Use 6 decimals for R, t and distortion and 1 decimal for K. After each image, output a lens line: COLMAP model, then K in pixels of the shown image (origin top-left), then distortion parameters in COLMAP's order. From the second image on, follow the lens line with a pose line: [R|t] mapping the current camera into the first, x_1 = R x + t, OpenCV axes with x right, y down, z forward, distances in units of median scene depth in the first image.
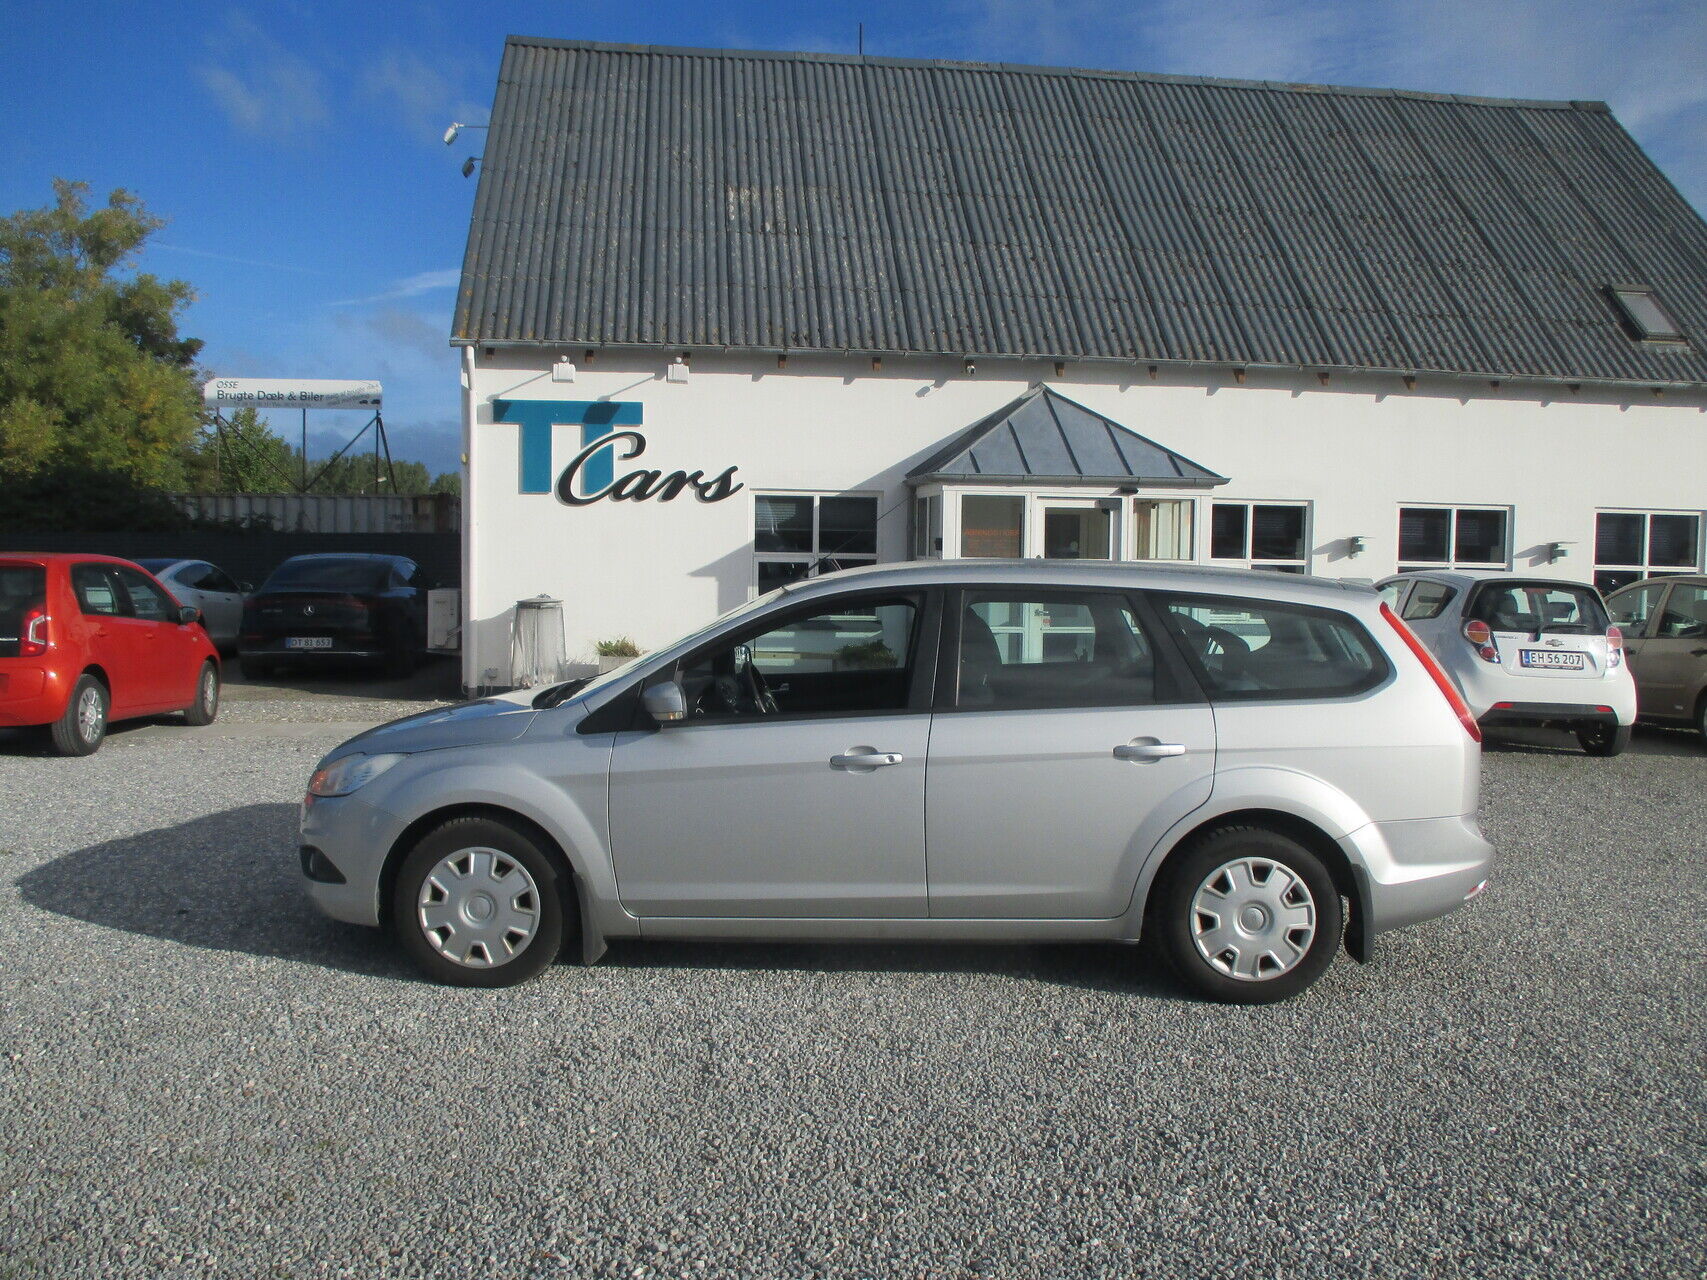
lens RADIAL K [[1474.1, 0, 851.7], [0, 1474.1, 652.4], [0, 0, 1]] dist [-0.037154, 0.015793]
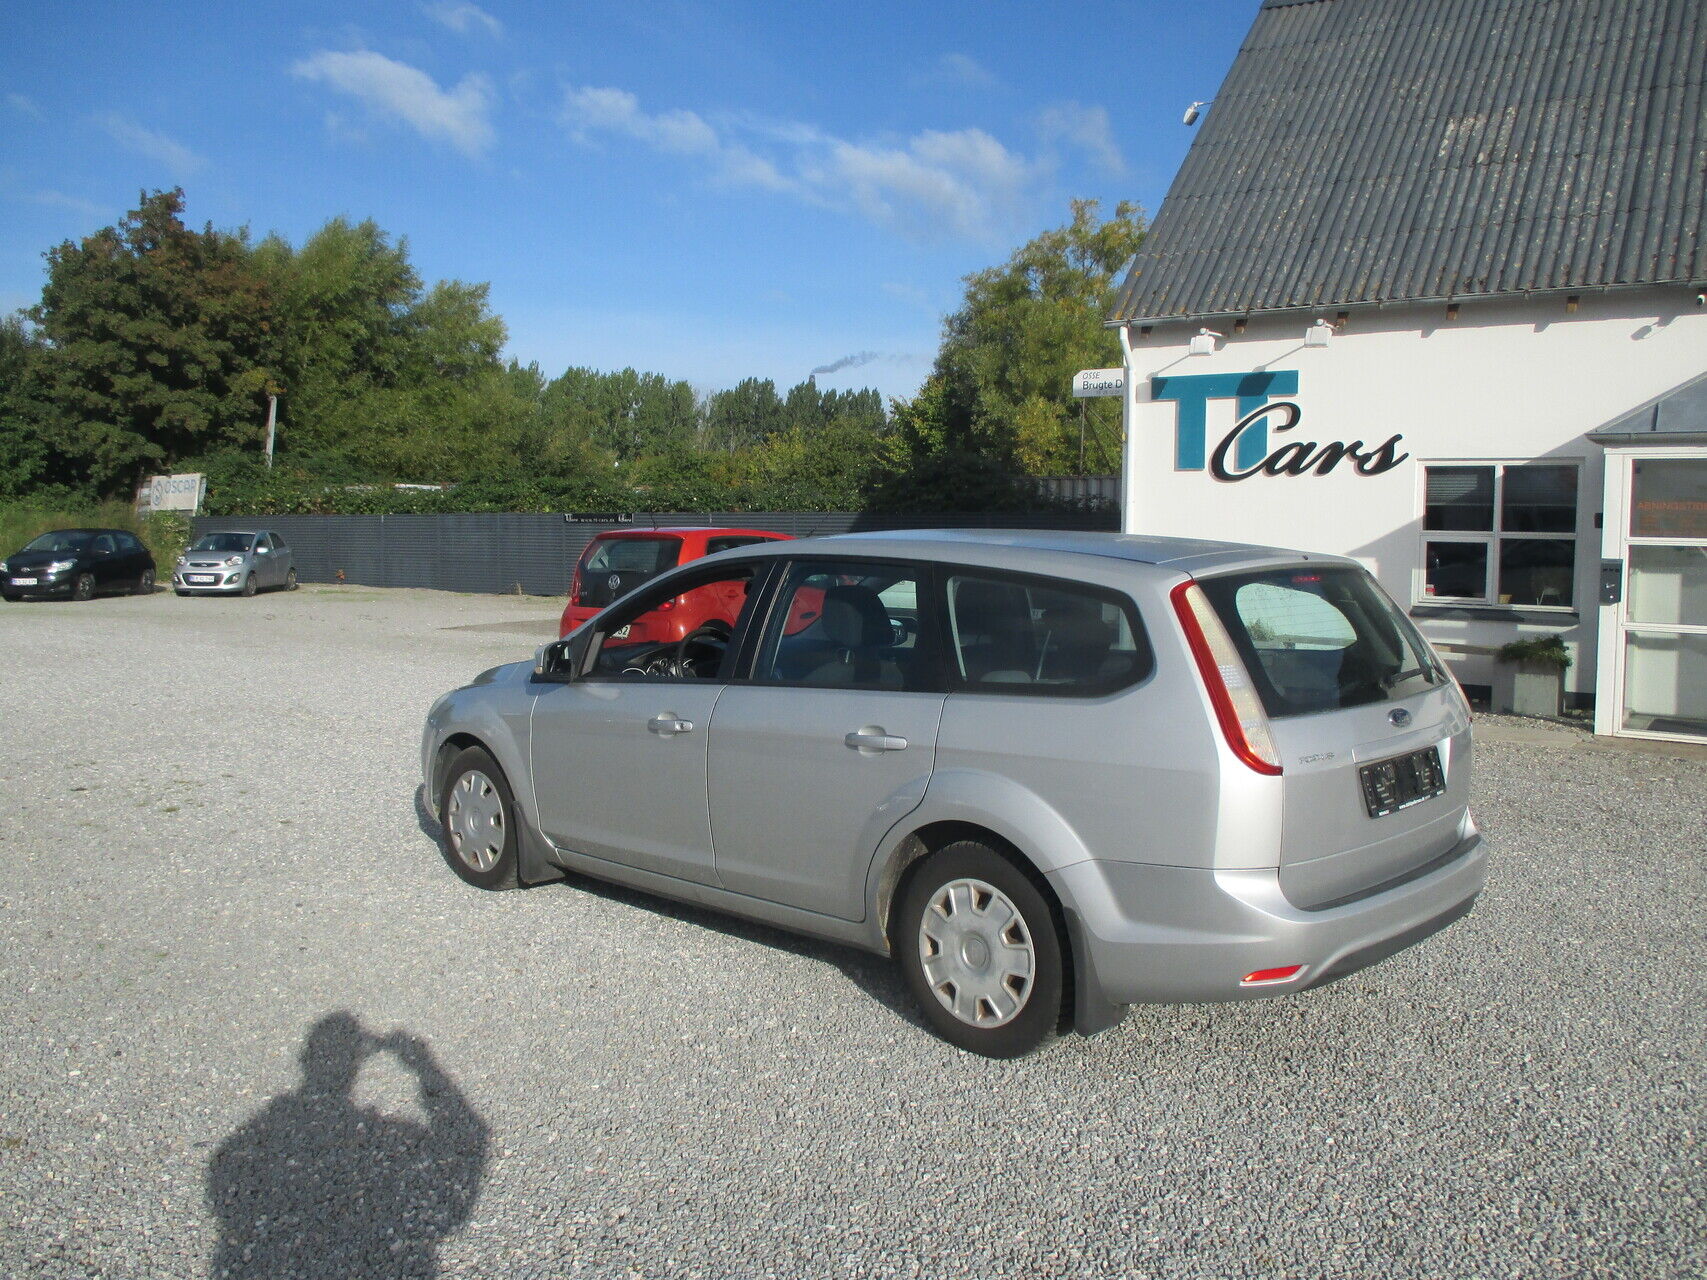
lens RADIAL K [[1474.1, 0, 840.8], [0, 1474.1, 650.6], [0, 0, 1]] dist [-0.037154, 0.015793]
pose [[0.737931, 0.055261, -0.672610, 0.281346], [-0.047510, 0.998423, 0.029905, -0.005414], [0.673202, 0.009888, 0.739393, 0.113745]]
